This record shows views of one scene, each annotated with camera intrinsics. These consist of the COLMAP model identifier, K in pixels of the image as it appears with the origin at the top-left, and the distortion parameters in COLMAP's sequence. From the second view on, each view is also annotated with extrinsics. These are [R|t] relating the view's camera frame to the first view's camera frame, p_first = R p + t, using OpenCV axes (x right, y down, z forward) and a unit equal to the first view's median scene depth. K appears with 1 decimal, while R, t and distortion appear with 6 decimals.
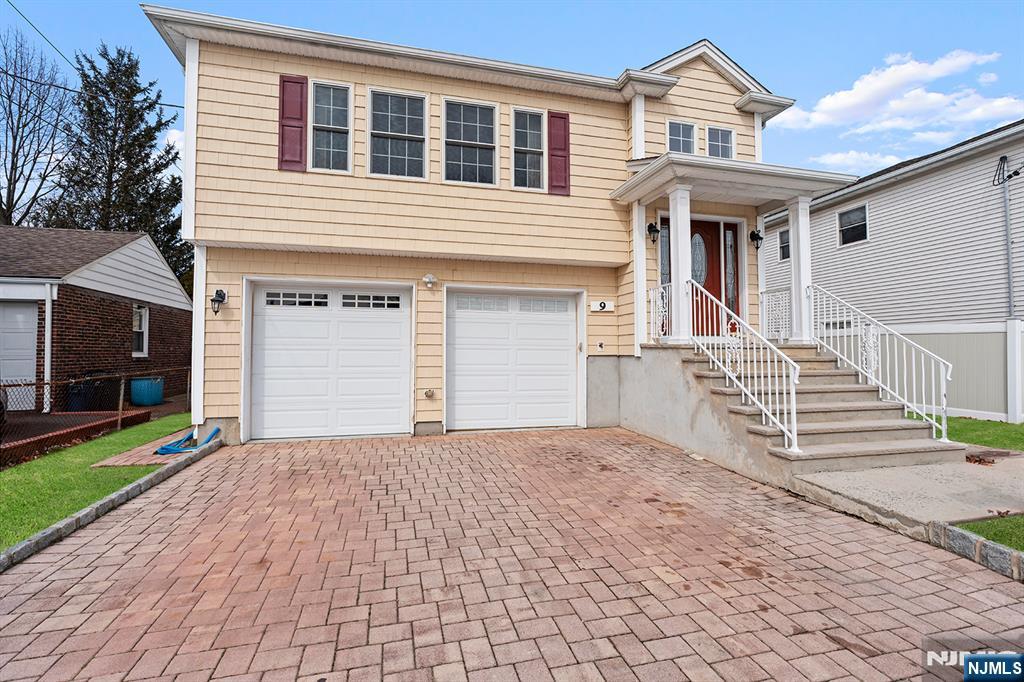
lens RADIAL K [[455.7, 0, 512.0], [0, 455.7, 341.0], [0, 0, 1]] dist [-0.001461, 0.000312]
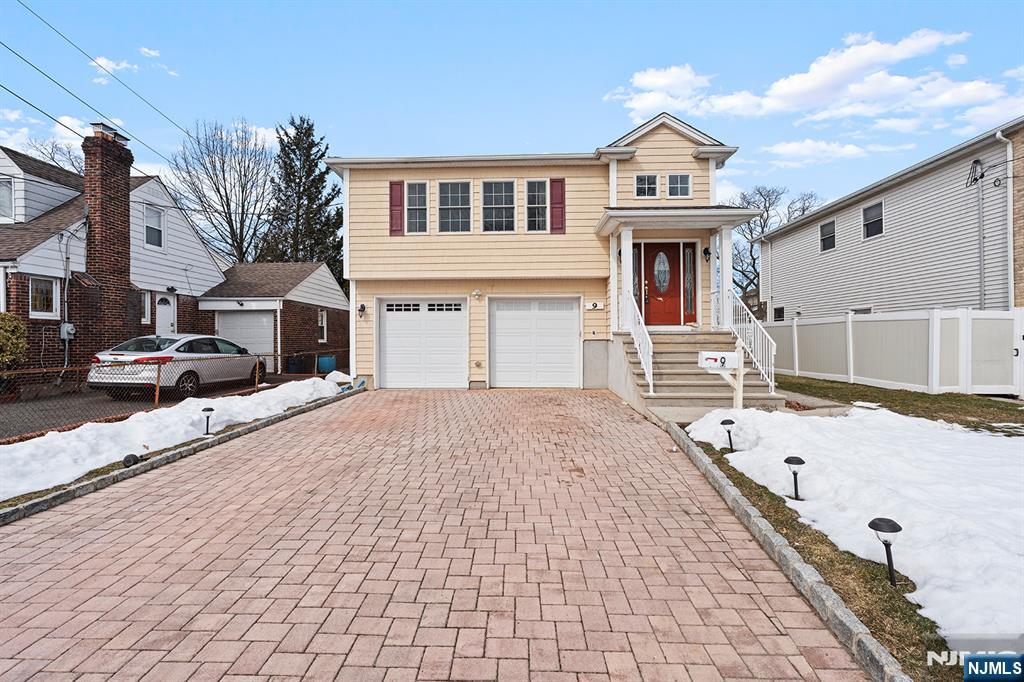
lens RADIAL K [[455.7, 0, 512.0], [0, 455.7, 341.0], [0, 0, 1]] dist [-0.001461, 0.000312]
pose [[0.961521, -0.003588, -0.274708, 0.362157], [0.011483, 0.999566, 0.027139, -0.007413], [0.274491, -0.029249, 0.961145, -0.493406]]
